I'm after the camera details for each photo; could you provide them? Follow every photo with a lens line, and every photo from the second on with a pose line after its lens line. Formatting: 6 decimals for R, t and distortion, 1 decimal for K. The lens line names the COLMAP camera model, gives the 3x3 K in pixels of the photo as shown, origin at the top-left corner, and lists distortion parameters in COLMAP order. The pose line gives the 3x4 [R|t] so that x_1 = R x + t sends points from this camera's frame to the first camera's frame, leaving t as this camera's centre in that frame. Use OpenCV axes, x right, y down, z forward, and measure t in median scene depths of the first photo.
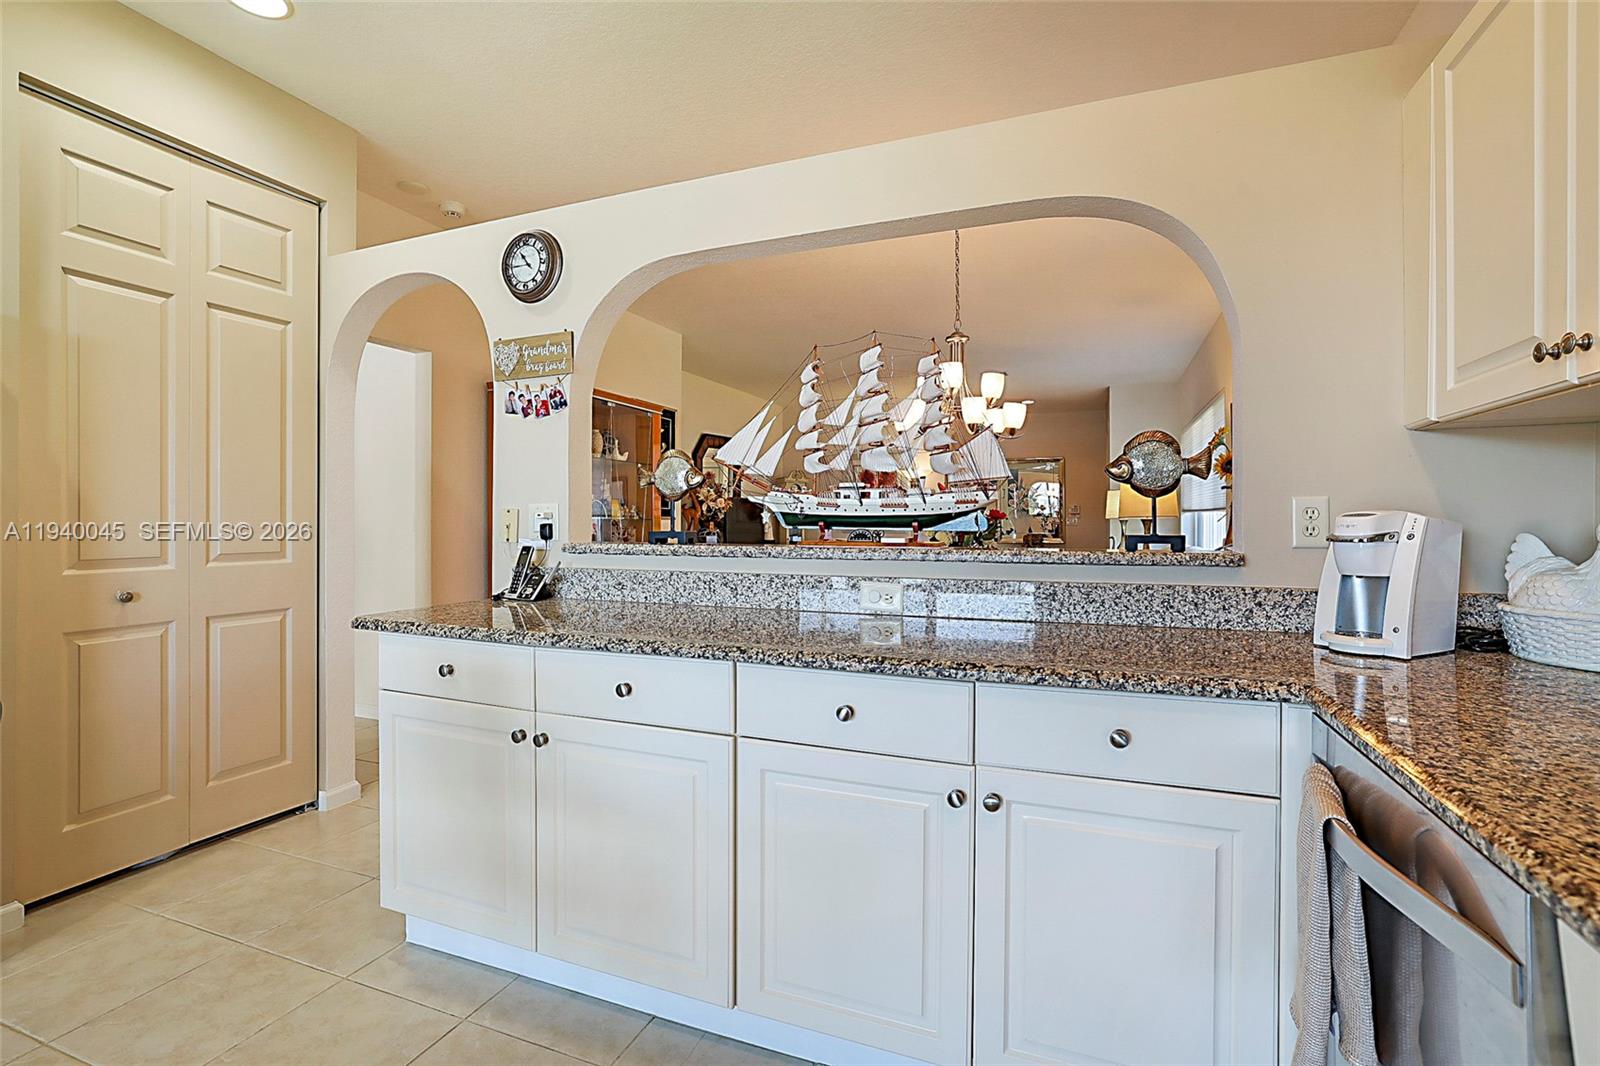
lens RADIAL K [[725.1, 0, 791.5], [0, 725.1, 520.4], [0, 0, 1]] dist [-0.045758, 0.023419]
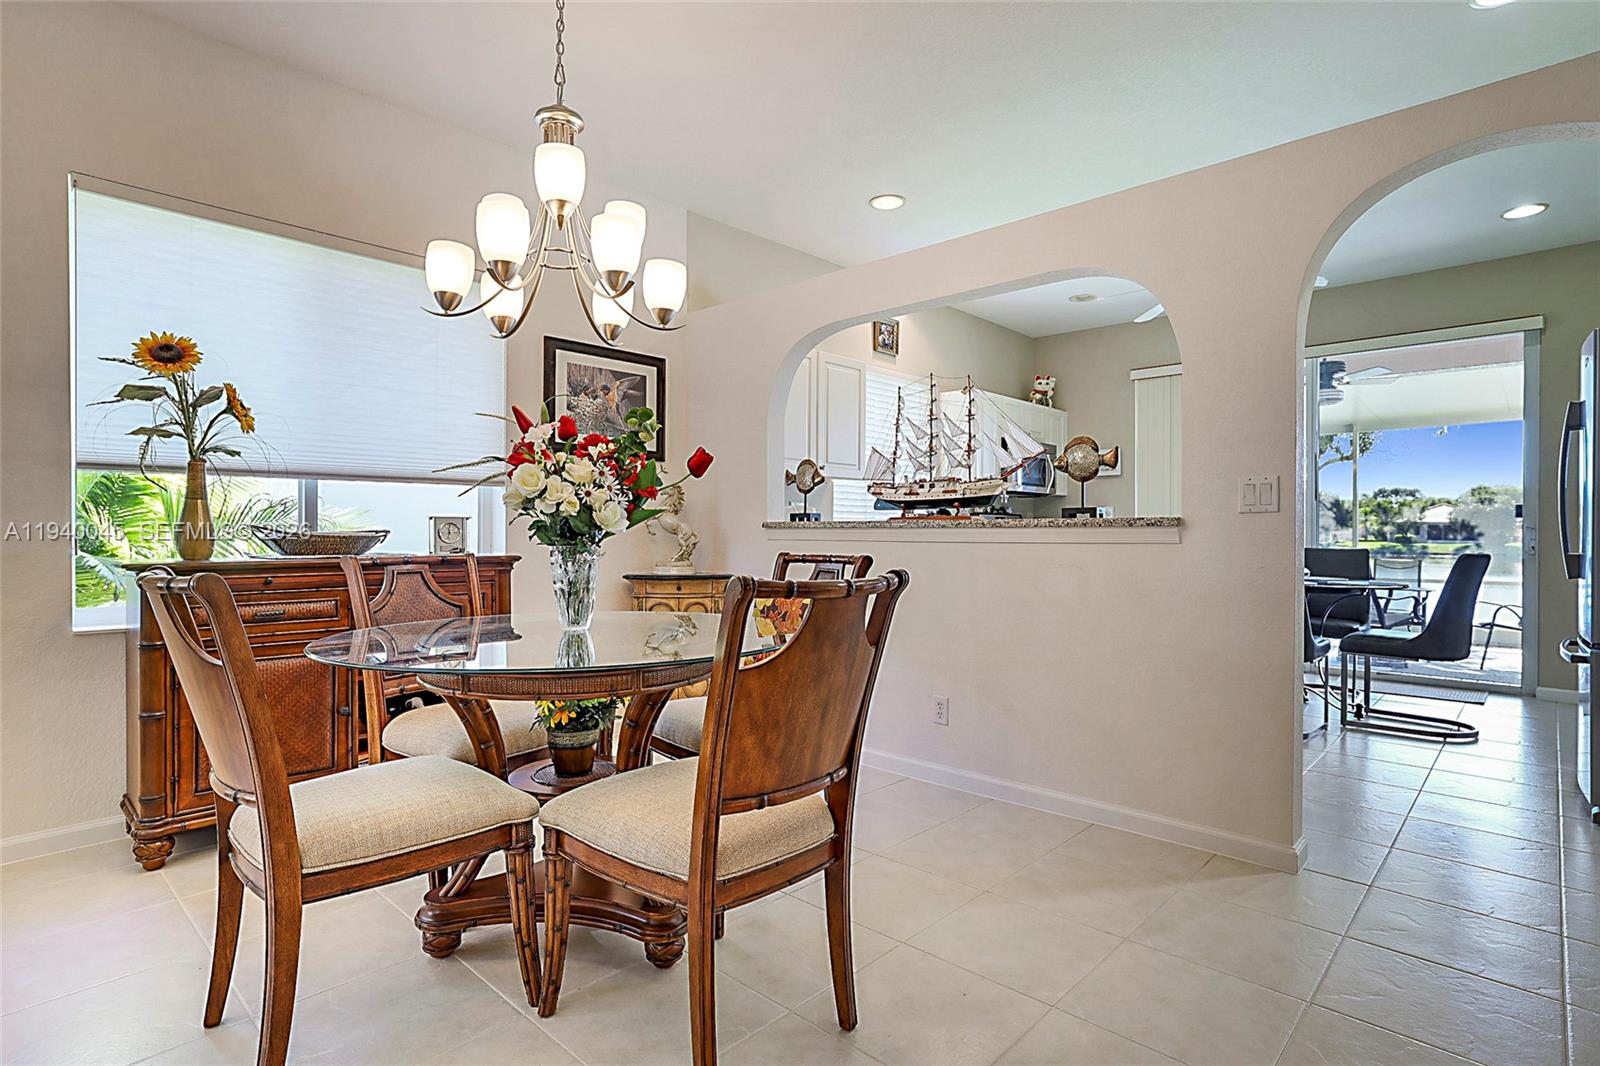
lens RADIAL K [[810.9, 0, 791.2], [0, 810.9, 538.4], [0, 0, 1]] dist [-0.031652, 0.028448]
pose [[-0.926757, -0.004601, 0.375634, -0.220633], [-0.002784, 0.999982, 0.005381, 0.066746], [-0.375652, 0.003941, -0.926753, 2.643055]]
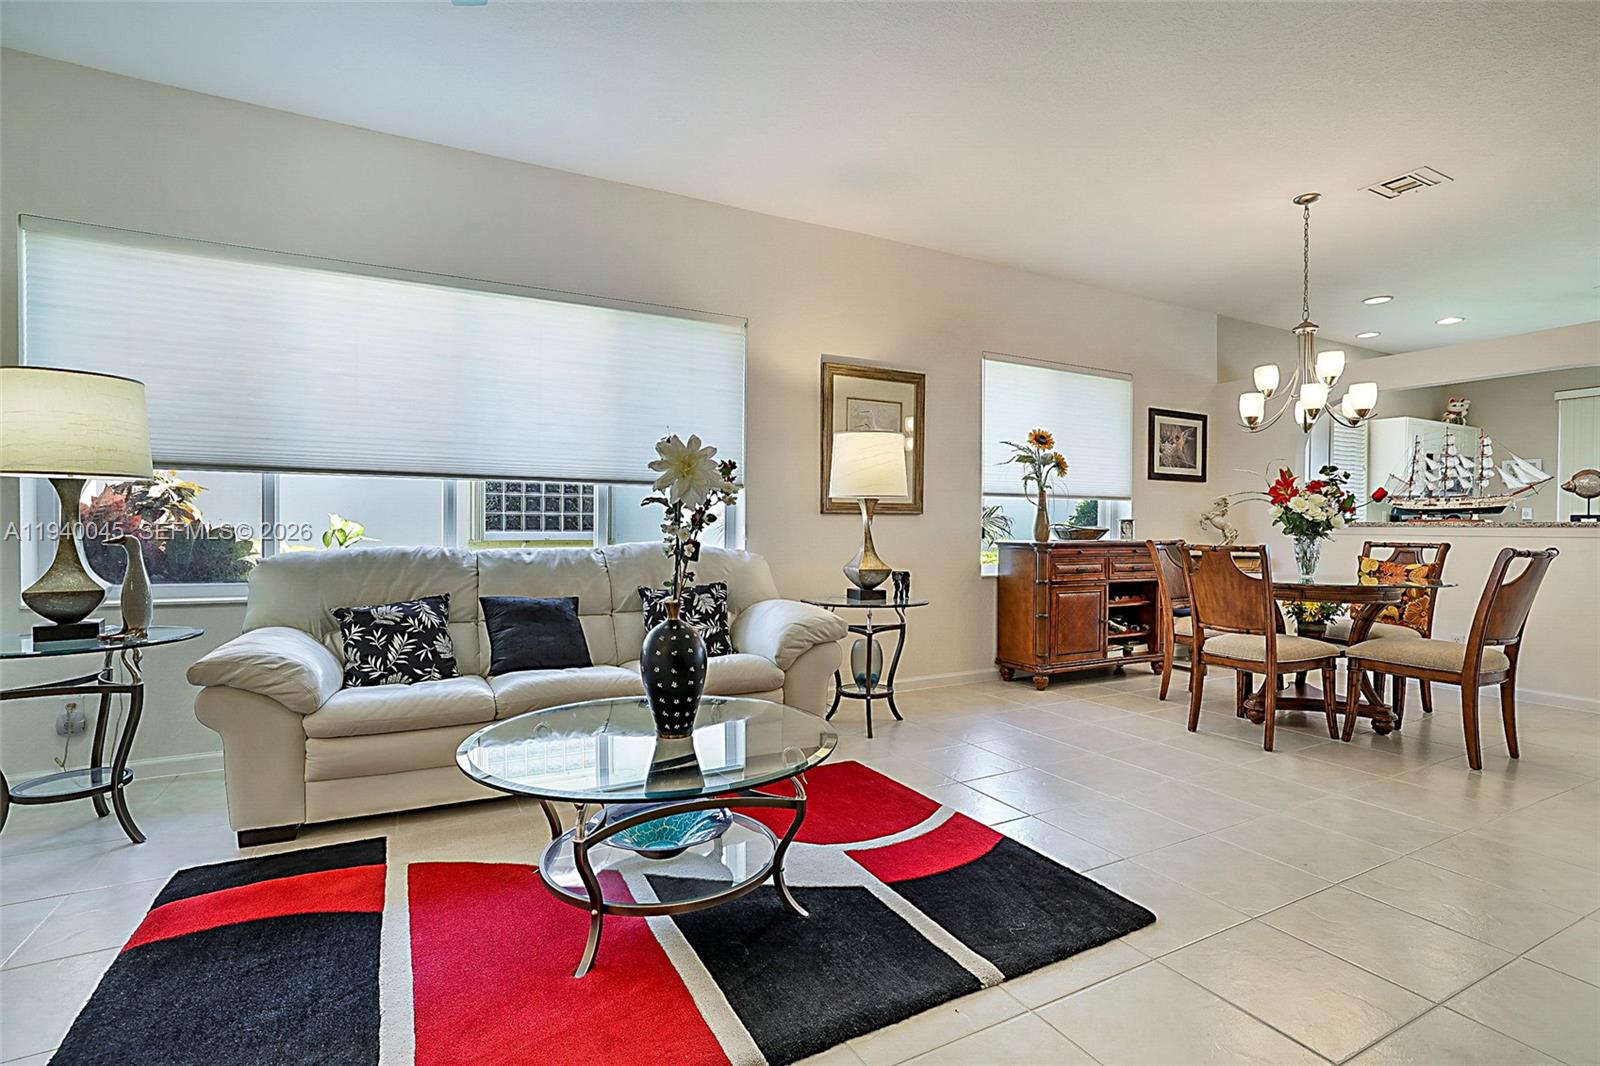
lens RADIAL K [[761.9, 0, 805.9], [0, 761.9, 534.1], [0, 0, 1]] dist [-0.033685, 0.024452]
pose [[-0.769117, -0.013119, 0.638974, 0.165184], [-0.008451, 0.999911, 0.010357, 0.068633], [-0.639053, 0.002566, -0.769159, 4.118913]]
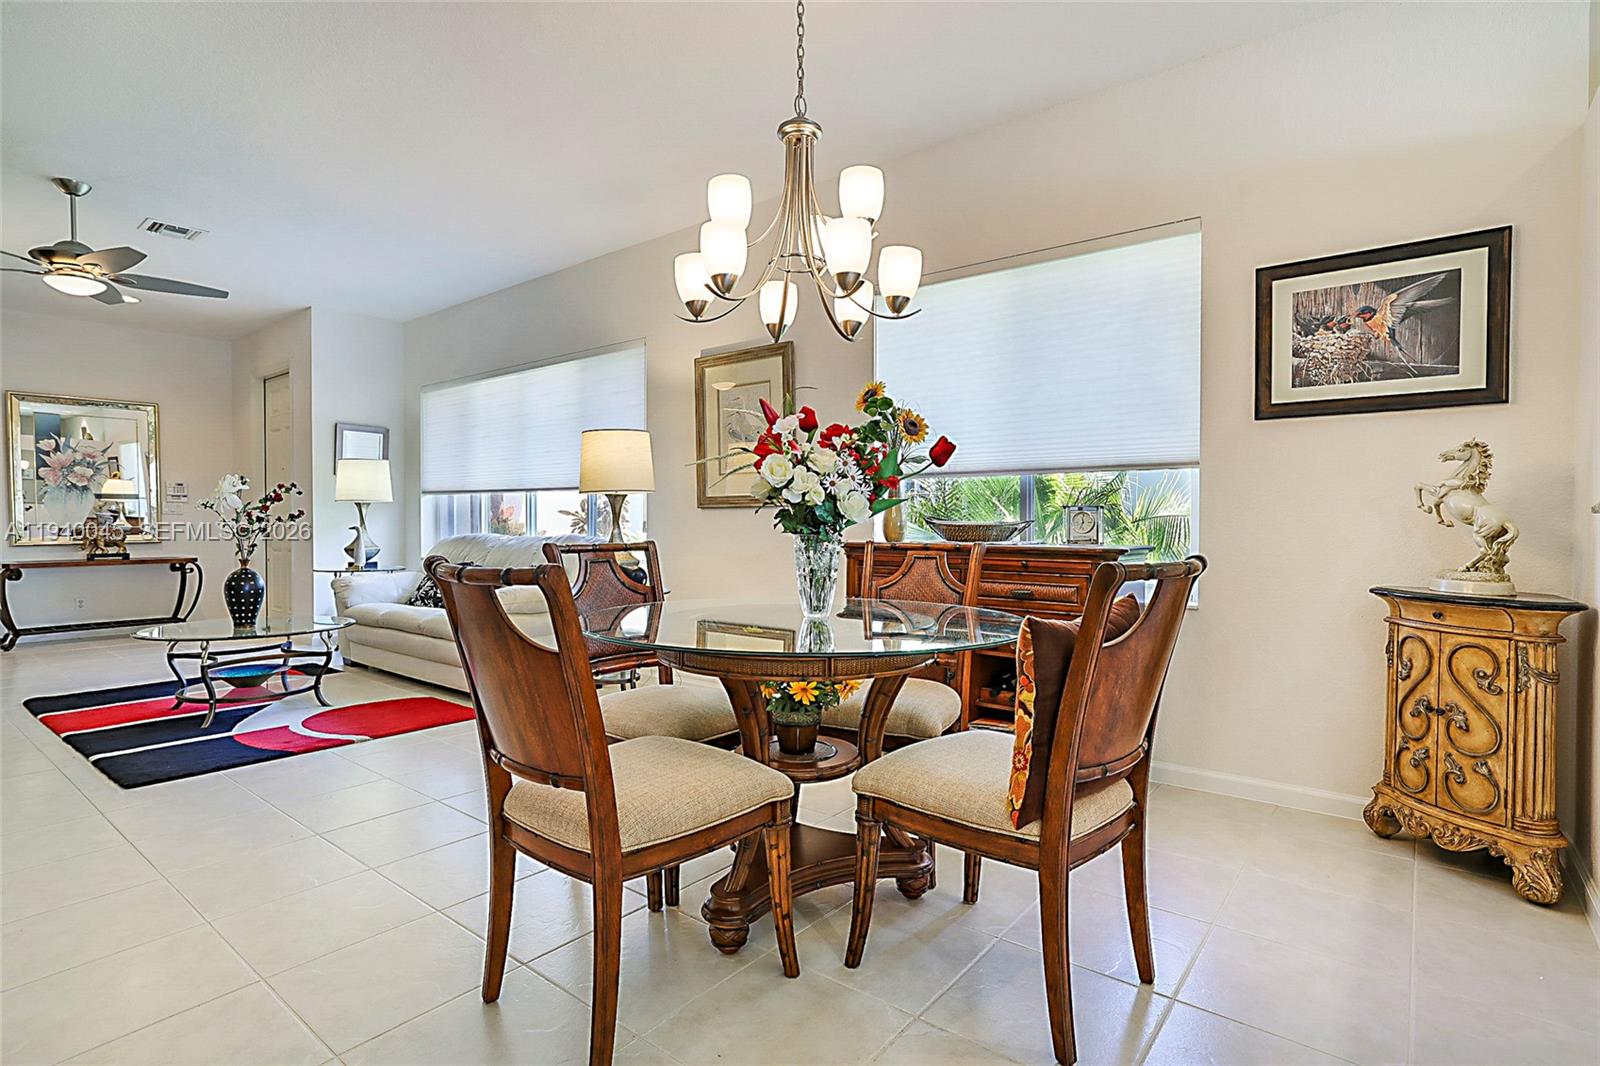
lens RADIAL K [[786.2, 0, 802.0], [0, 786.2, 533.8], [0, 0, 1]] dist [-0.041254, 0.025183]
pose [[0.289800, -0.017985, 0.956918, -0.564526], [-0.002579, 0.999805, 0.019572, 0.061290], [-0.957084, -0.008139, 0.289697, 1.530196]]
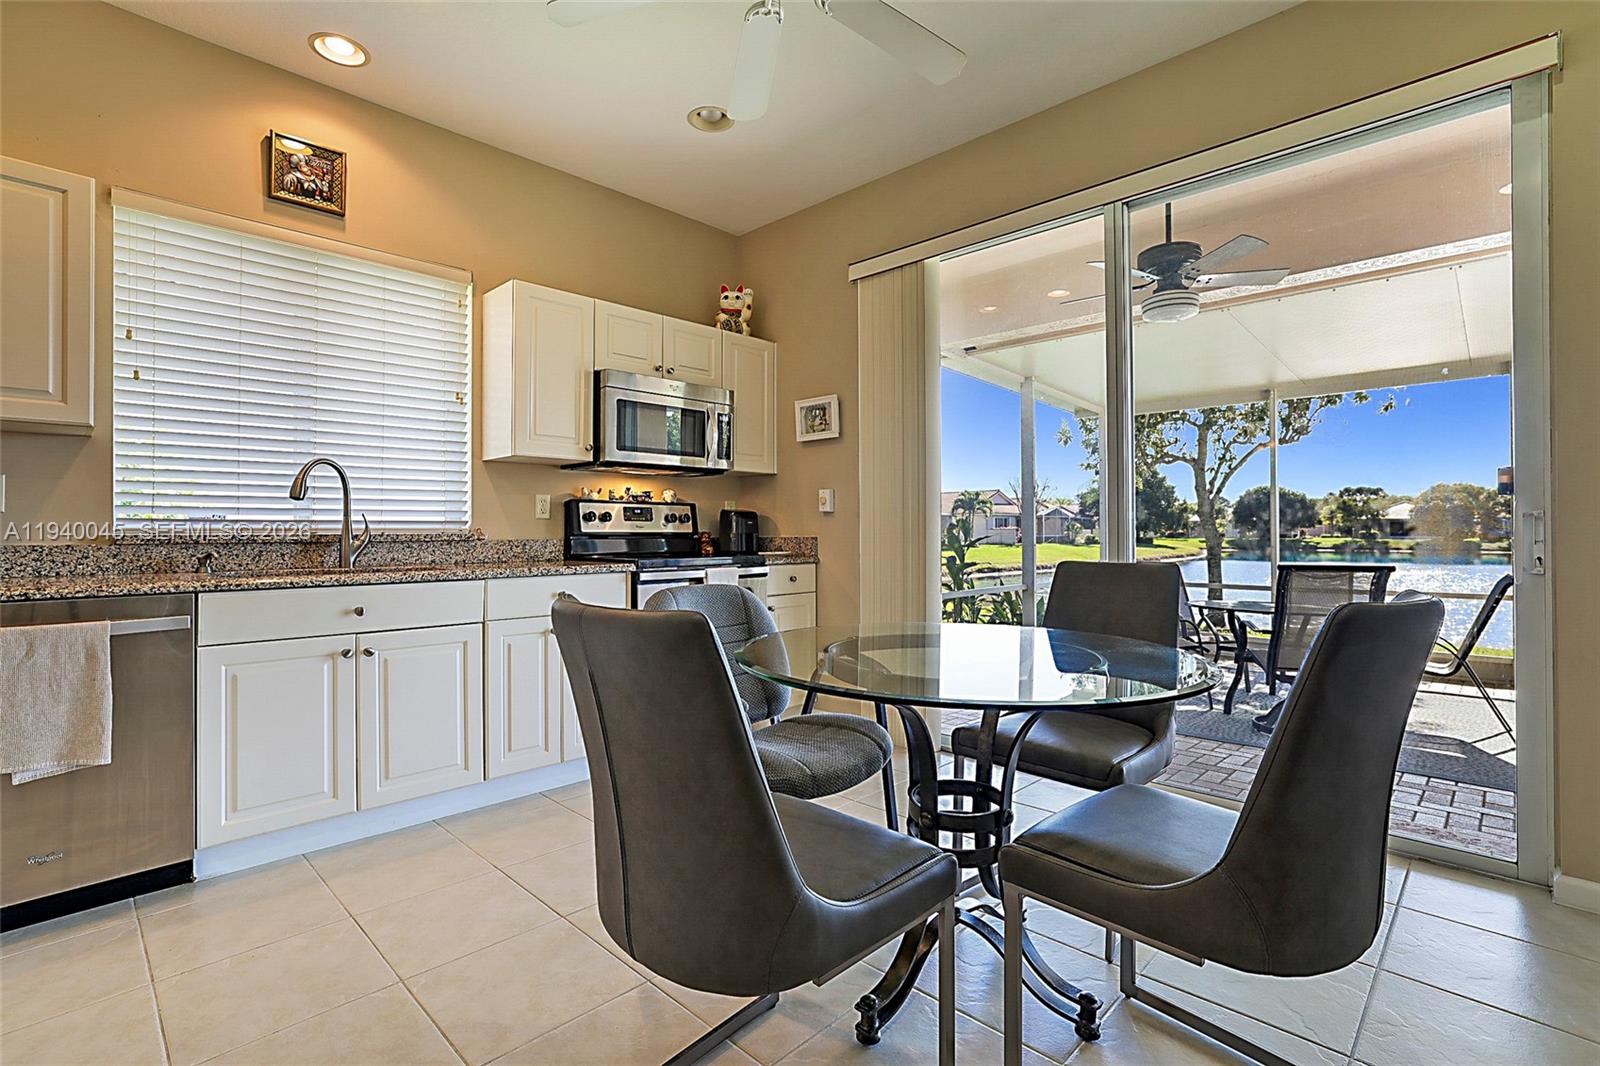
lens RADIAL K [[738.4, 0, 797.5], [0, 738.4, 526.5], [0, 0, 1]] dist [-0.036827, 0.021122]
pose [[-0.920666, 0.004725, 0.390323, -0.841837], [0.001635, 0.999965, -0.008249, 0.057934], [-0.390348, -0.006956, -0.920641, 0.844765]]
